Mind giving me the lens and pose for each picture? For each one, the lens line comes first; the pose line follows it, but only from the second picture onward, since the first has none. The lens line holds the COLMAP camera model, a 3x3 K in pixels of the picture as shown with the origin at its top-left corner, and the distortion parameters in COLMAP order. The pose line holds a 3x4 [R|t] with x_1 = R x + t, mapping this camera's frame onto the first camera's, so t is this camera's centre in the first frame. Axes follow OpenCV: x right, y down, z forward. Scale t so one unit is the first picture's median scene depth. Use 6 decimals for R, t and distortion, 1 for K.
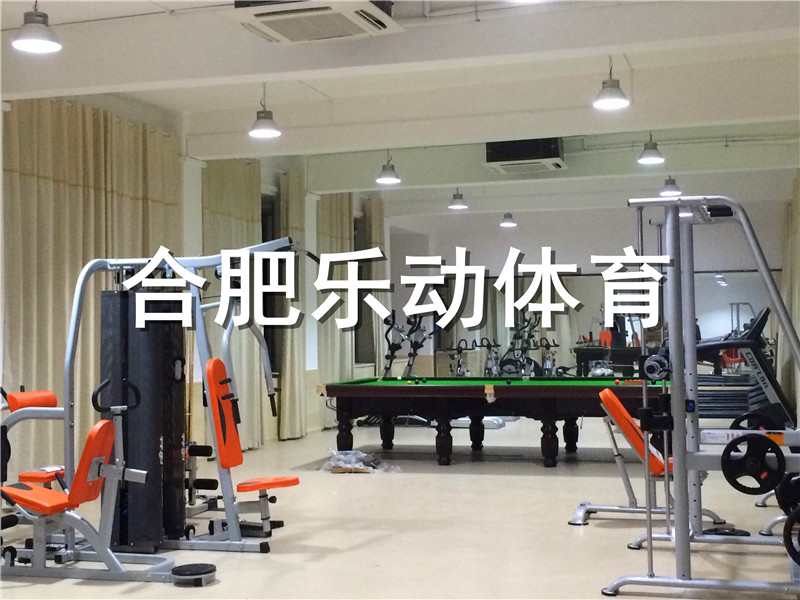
lens RADIAL K [[1160.3, 0, 396.2], [0, 1160.3, 299.6], [0, 0, 1]] dist [0.035583, 0.000000]
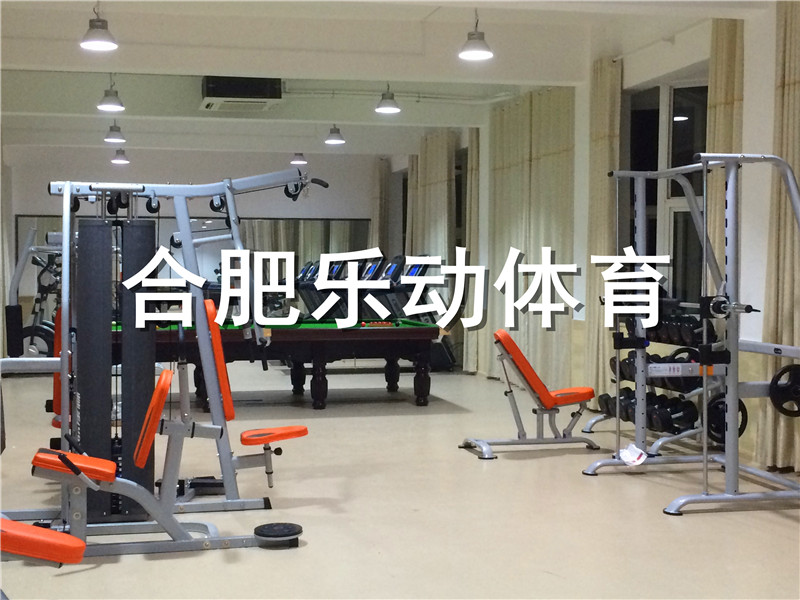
lens RADIAL K [[1160.3, 0, 396.3], [0, 1160.3, 301.0], [0, 0, 1]] dist [0.035583, 0.000000]
pose [[0.871864, 0.000889, 0.489747, -0.349853], [-0.024221, 0.998853, 0.041304, 0.008663], [-0.489149, -0.047873, 0.870886, 0.112167]]
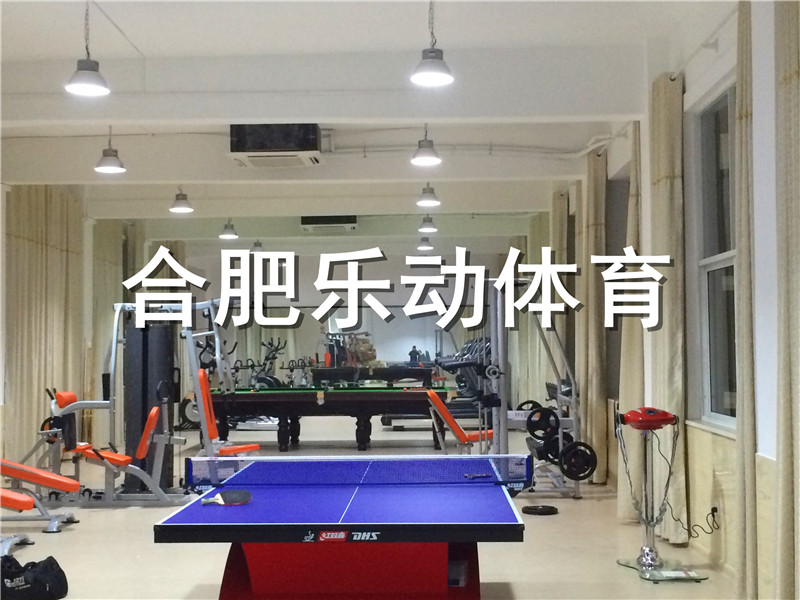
lens RADIAL K [[1185.6, 0, 400.1], [0, 1185.6, 298.7], [0, 0, 1]] dist [-0.003556, 0.000000]
pose [[0.960330, 0.015815, 0.278418, -0.256540], [-0.010338, 0.999723, -0.021128, -0.009176], [-0.278675, 0.017411, 0.960228, -0.438314]]
